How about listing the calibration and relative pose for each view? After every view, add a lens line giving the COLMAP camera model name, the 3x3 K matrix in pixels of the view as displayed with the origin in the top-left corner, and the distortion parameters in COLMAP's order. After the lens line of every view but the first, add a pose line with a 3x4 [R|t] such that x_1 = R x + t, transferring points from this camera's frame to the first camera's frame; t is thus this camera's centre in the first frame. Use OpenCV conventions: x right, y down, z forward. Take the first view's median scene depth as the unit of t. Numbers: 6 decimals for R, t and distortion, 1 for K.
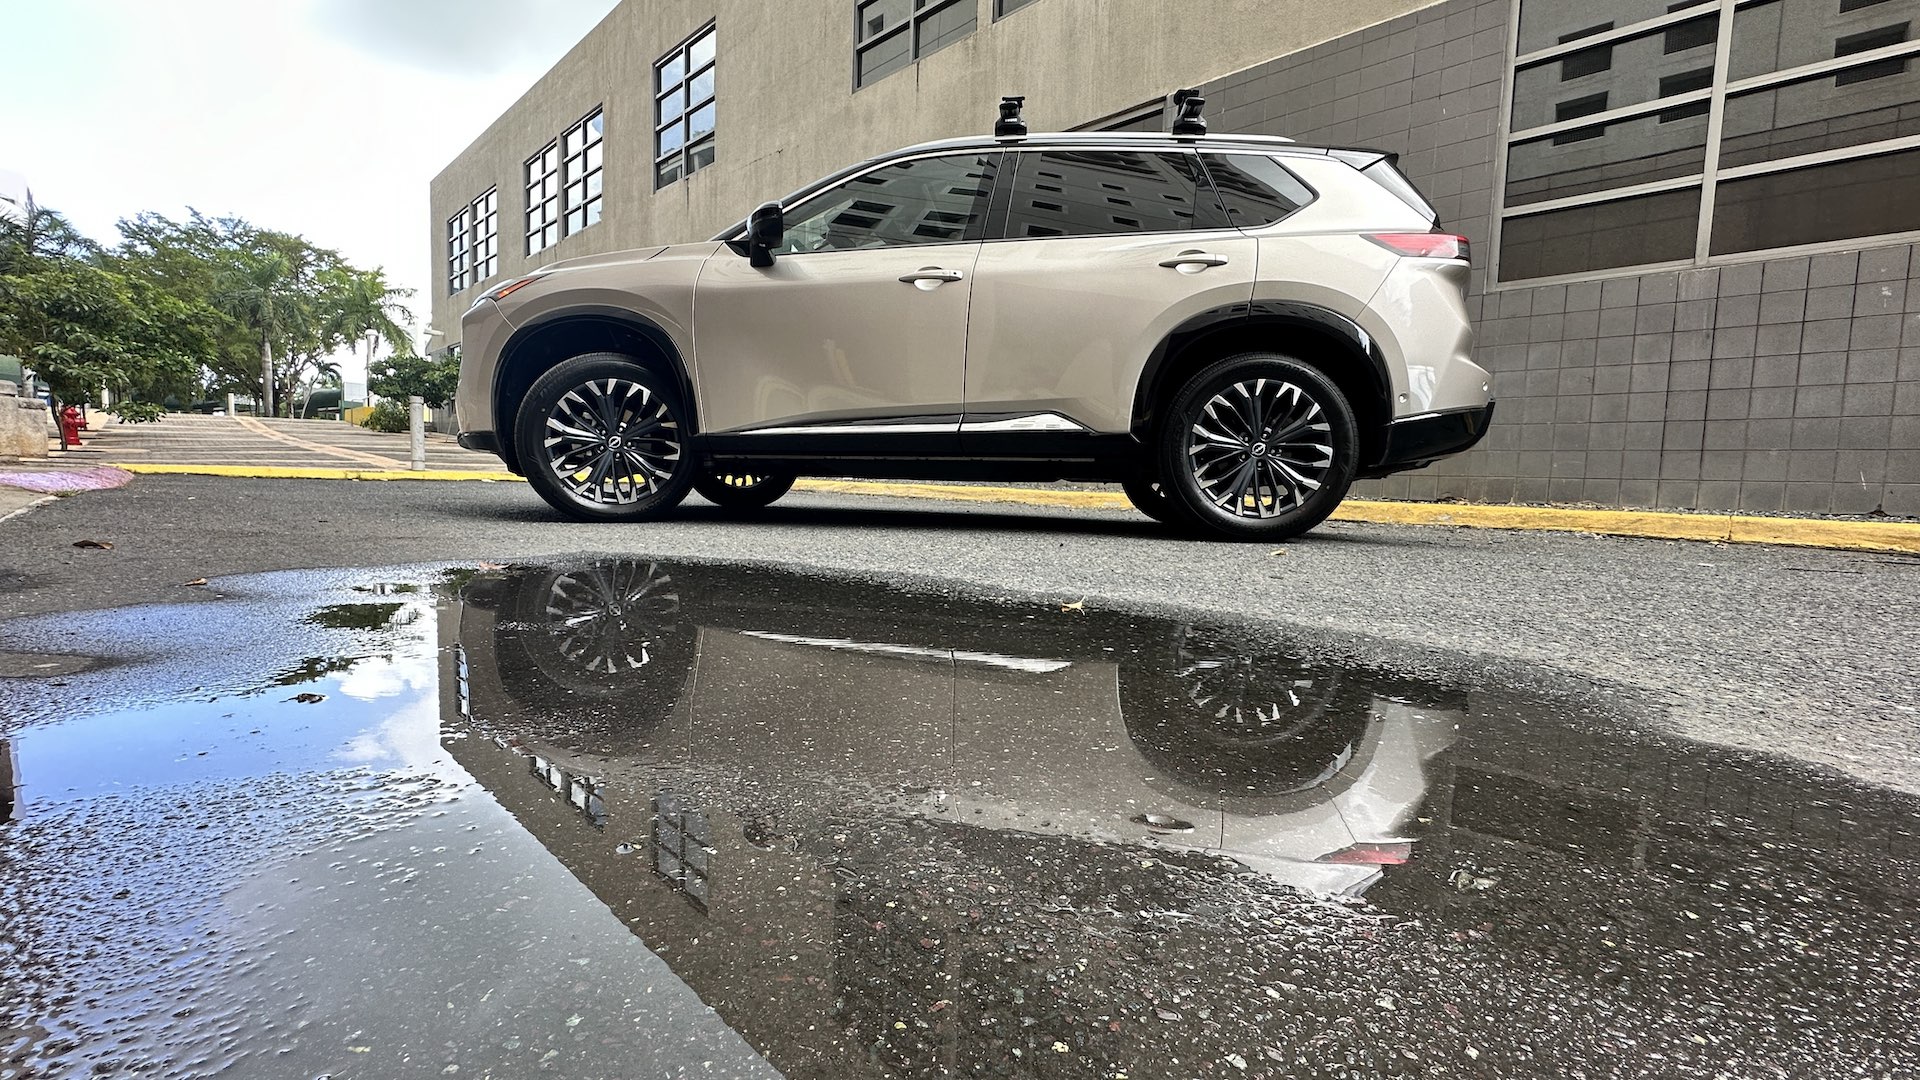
lens RADIAL K [[774.9, 0, 961.7], [0, 774.9, 541.8], [0, 0, 1]] dist [-0.011430, 0.000250]
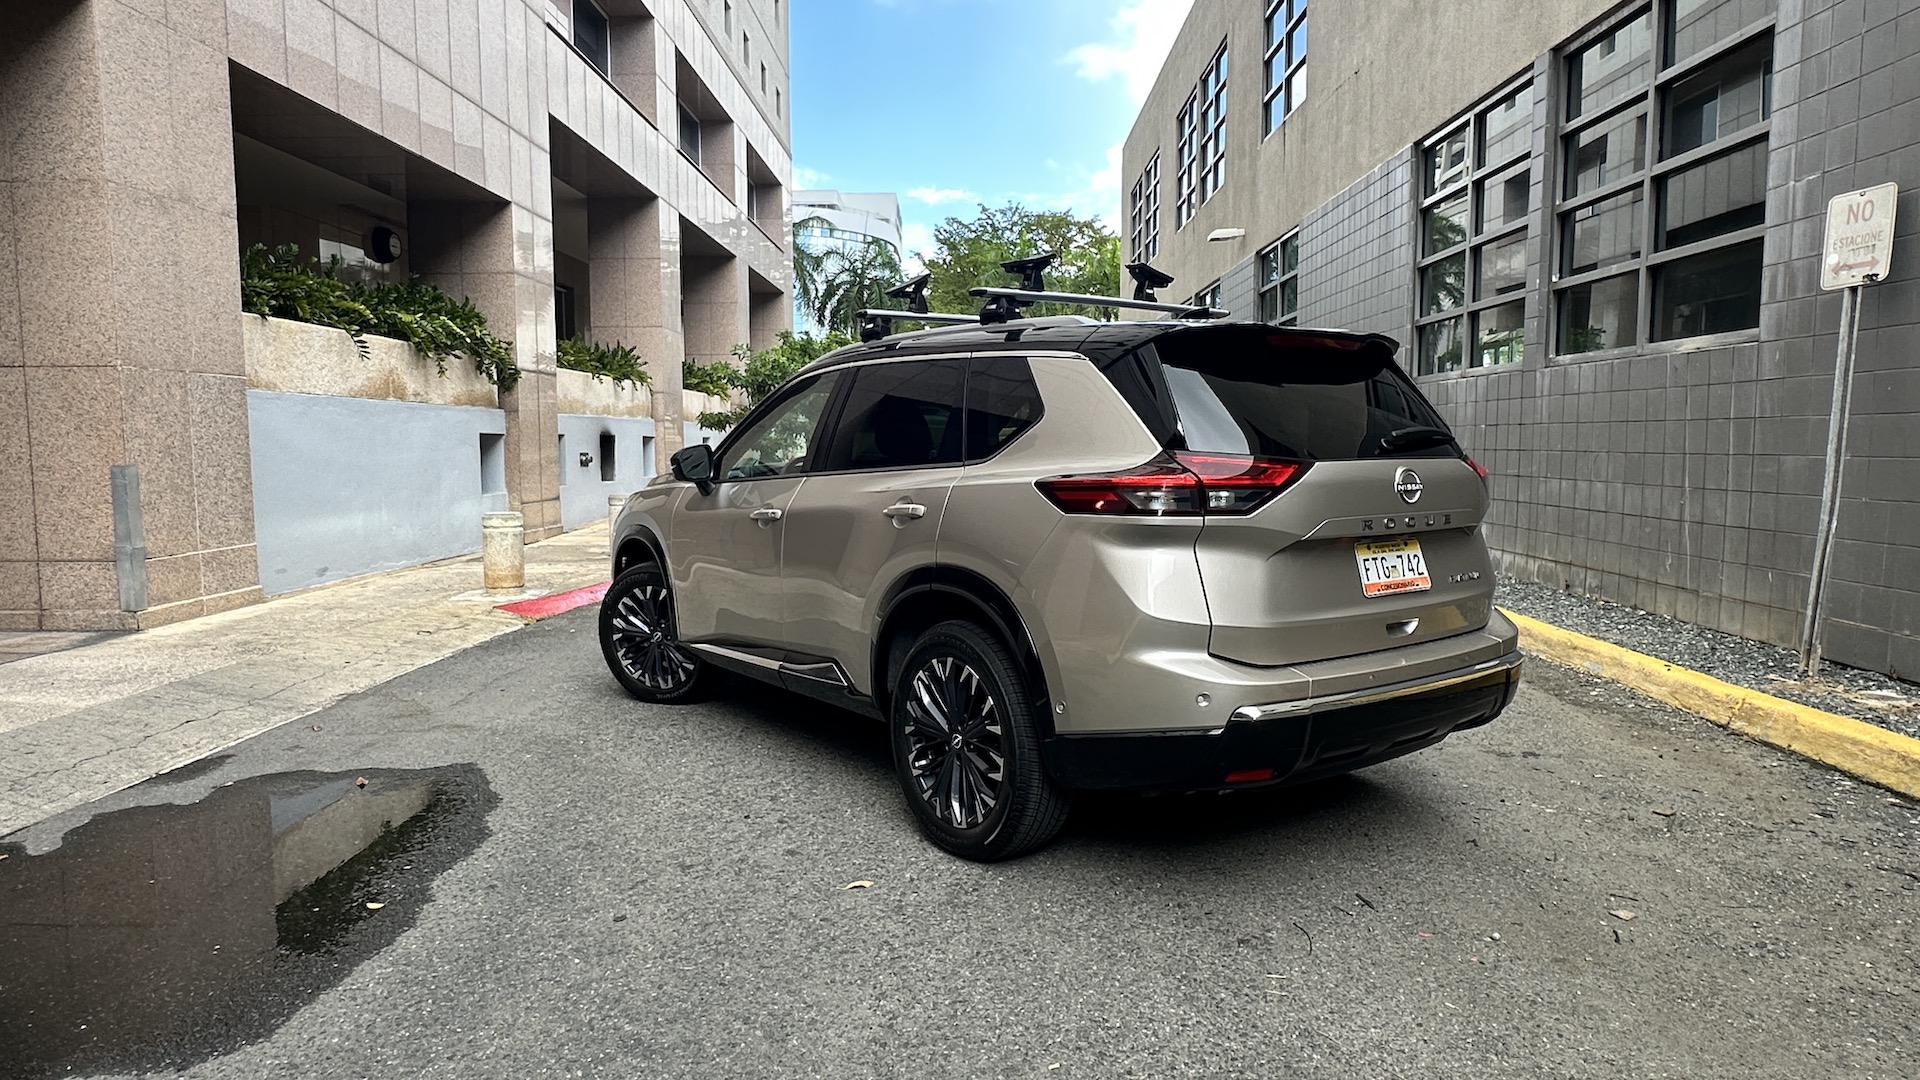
lens RADIAL K [[1114.8, 0, 959.2], [0, 1114.8, 541.8], [0, 0, 1]] dist [-0.000015, 0.000242]
pose [[0.668177, 0.029596, -0.743414, 0.199068], [-0.027501, 0.999508, 0.015074, -0.054918], [0.743494, 0.010372, 0.668662, 0.034239]]
